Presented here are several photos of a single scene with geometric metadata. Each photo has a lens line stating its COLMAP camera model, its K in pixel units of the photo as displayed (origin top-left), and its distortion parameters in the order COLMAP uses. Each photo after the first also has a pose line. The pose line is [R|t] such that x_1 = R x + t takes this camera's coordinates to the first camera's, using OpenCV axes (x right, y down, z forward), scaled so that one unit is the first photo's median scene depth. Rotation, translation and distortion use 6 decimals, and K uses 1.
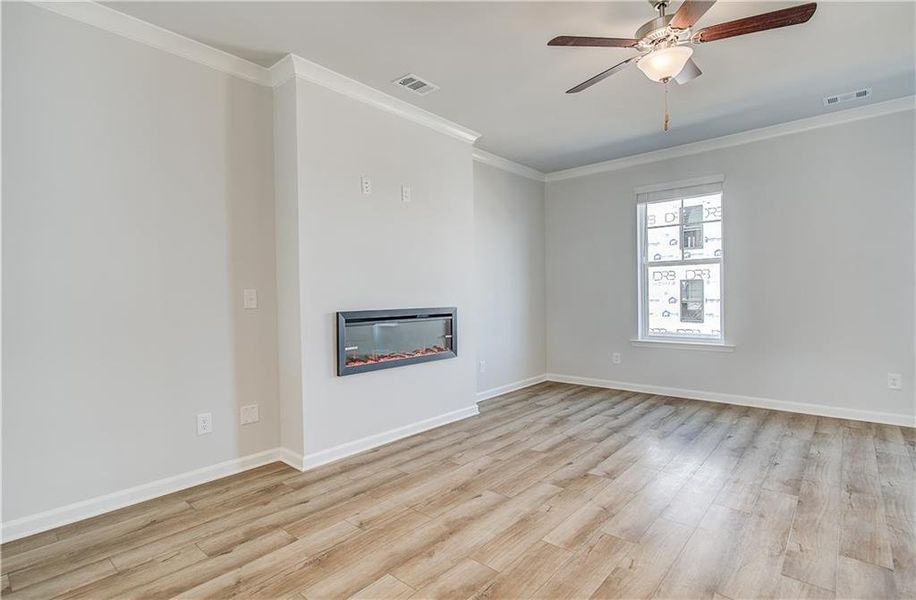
lens RADIAL K [[450.9, 0, 455.9], [0, 450.9, 301.5], [0, 0, 1]] dist [0.000123, 0.000113]
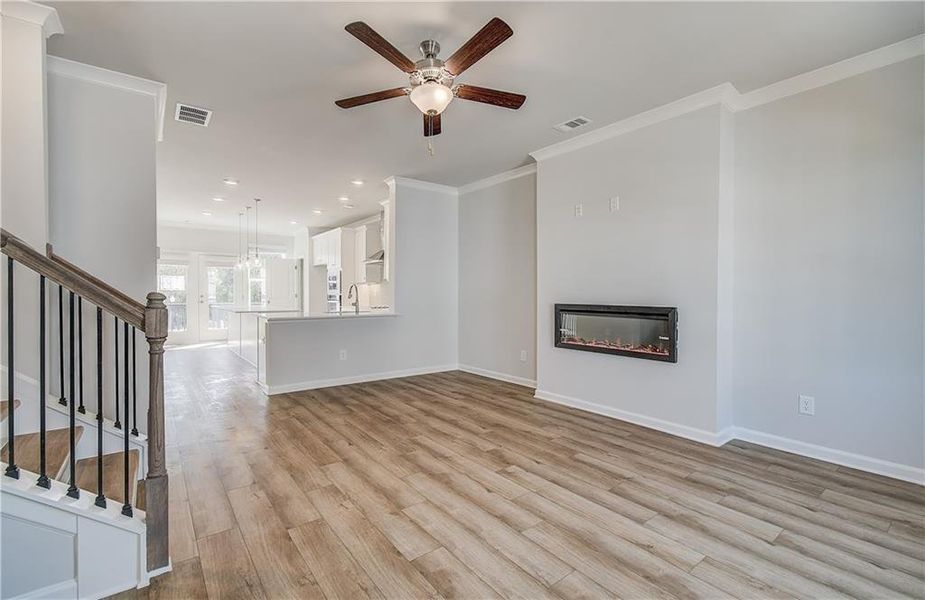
lens RADIAL K [[408.2, 0, 463.8], [0, 408.2, 299.3], [0, 0, 1]] dist [0.001931, 0.000614]
pose [[-0.194648, 0.028619, -0.980456, 1.117552], [-0.012695, 0.999417, 0.031693, -0.029805], [0.980791, 0.018616, -0.194171, 0.964033]]
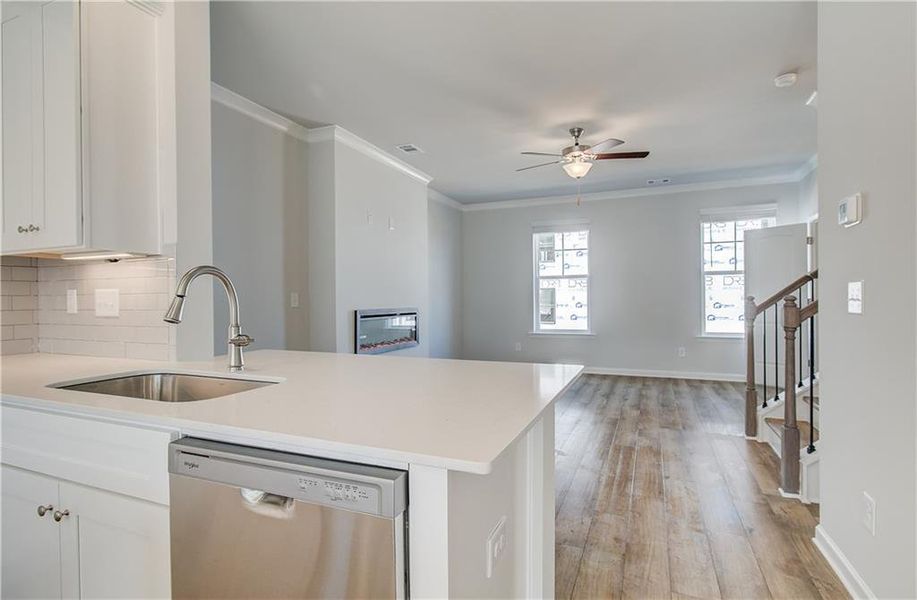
lens RADIAL K [[442.2, 0, 466.2], [0, 442.2, 301.6], [0, 0, 1]] dist [-0.004664, -0.000181]
pose [[0.949985, 0.003682, 0.312275, -0.368587], [-0.000040, 0.999932, -0.011669, 0.012209], [-0.312297, 0.011072, 0.949920, -0.378965]]
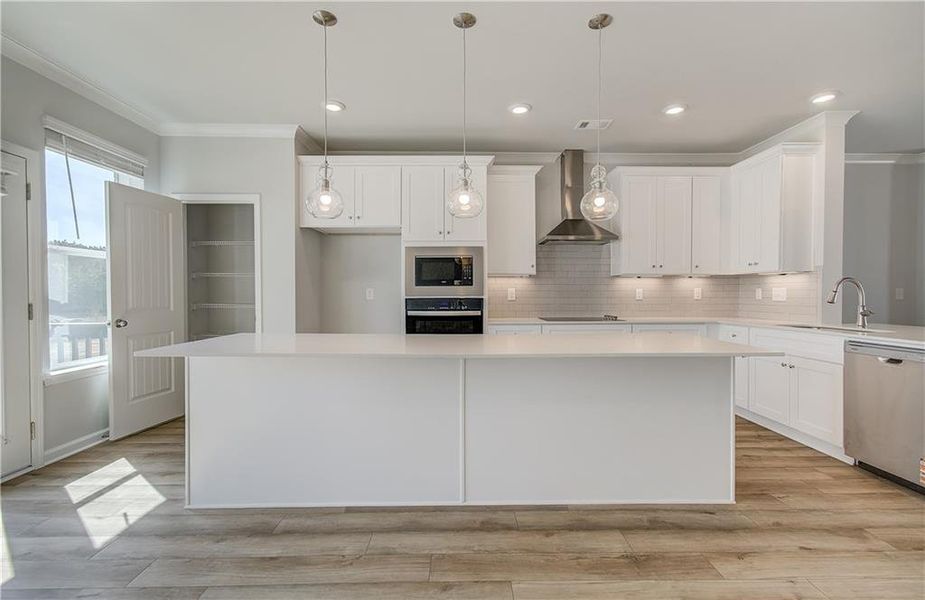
lens RADIAL K [[413.1, 0, 465.7], [0, 413.1, 300.1], [0, 0, 1]] dist [0.003453, 0.000777]
pose [[0.659624, 0.026933, -0.751113, -0.342179], [-0.023212, 0.999611, 0.015459, 0.028400], [0.751237, 0.007238, 0.659992, -1.255392]]
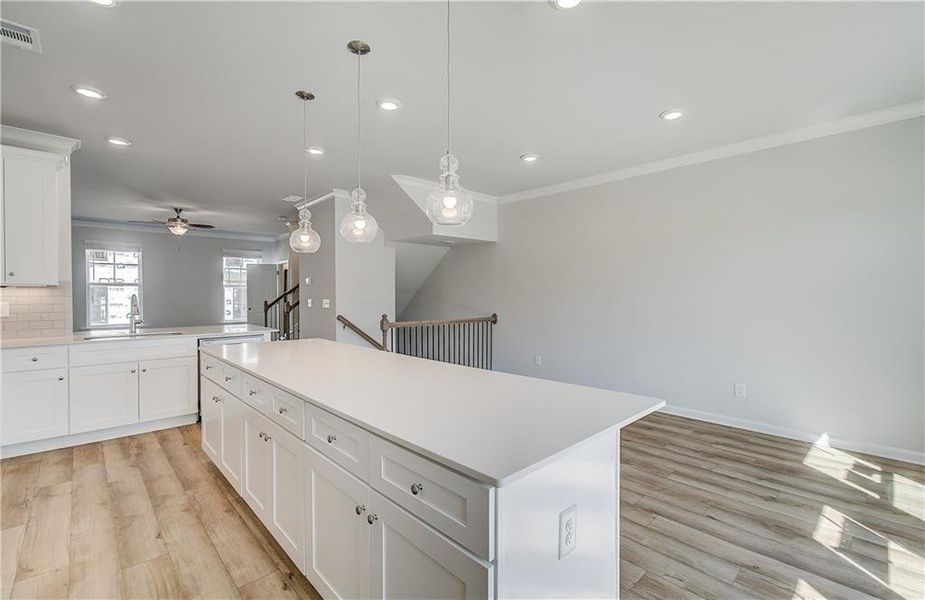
lens RADIAL K [[413.1, 0, 465.7], [0, 413.1, 300.1], [0, 0, 1]] dist [0.003453, 0.000777]
pose [[0.093847, -0.002613, 0.995583, -1.777174], [0.015099, 0.999885, 0.001201, -0.004932], [-0.995472, 0.014919, 0.093876, -1.004690]]
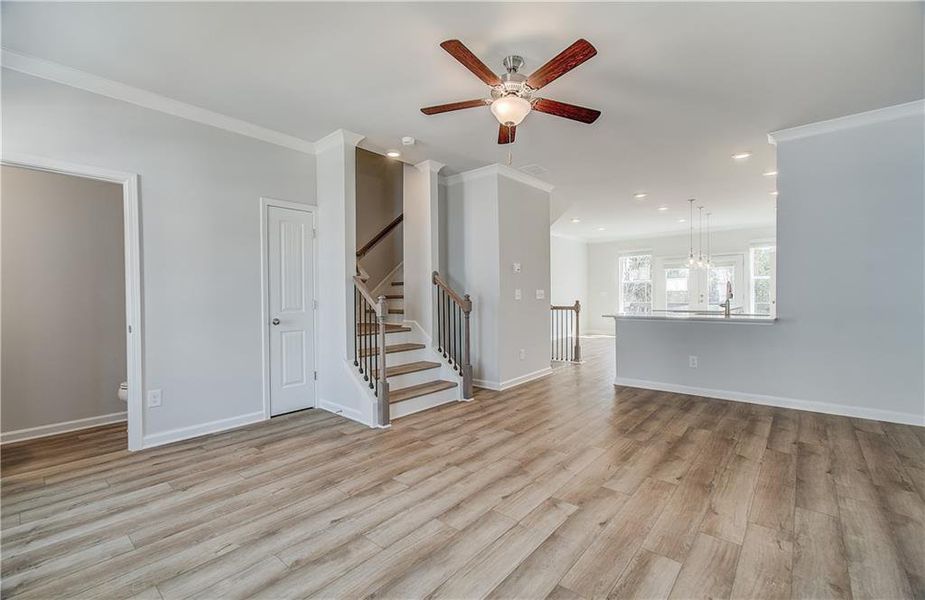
lens RADIAL K [[395.3, 0, 462.5], [0, 395.3, 300.0], [0, 0, 1]] dist [0.000662, 0.000731]
pose [[-0.999606, 0.027352, -0.006280, 0.456522], [0.027181, 0.999296, 0.025852, -0.027755], [0.006983, 0.025671, -0.999646, 1.565567]]
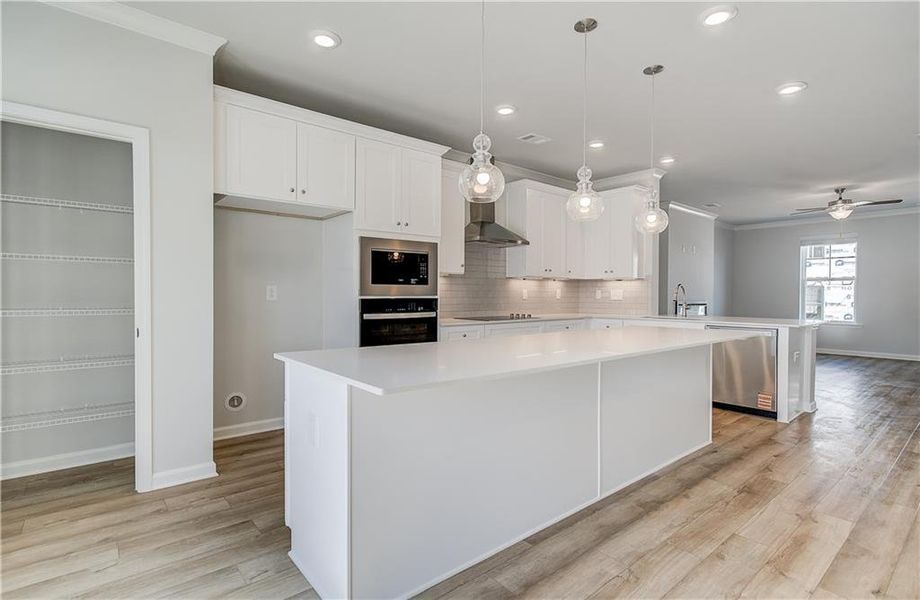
lens RADIAL K [[437.4, 0, 460.0], [0, 437.4, 300.0], [0, 0, 1]] dist [0.008451, 0.000667]
pose [[0.984069, 0.021538, -0.176479, -1.054381], [-0.021968, 0.999759, -0.000485, 0.046368], [0.176426, 0.004354, 0.984304, -1.634468]]
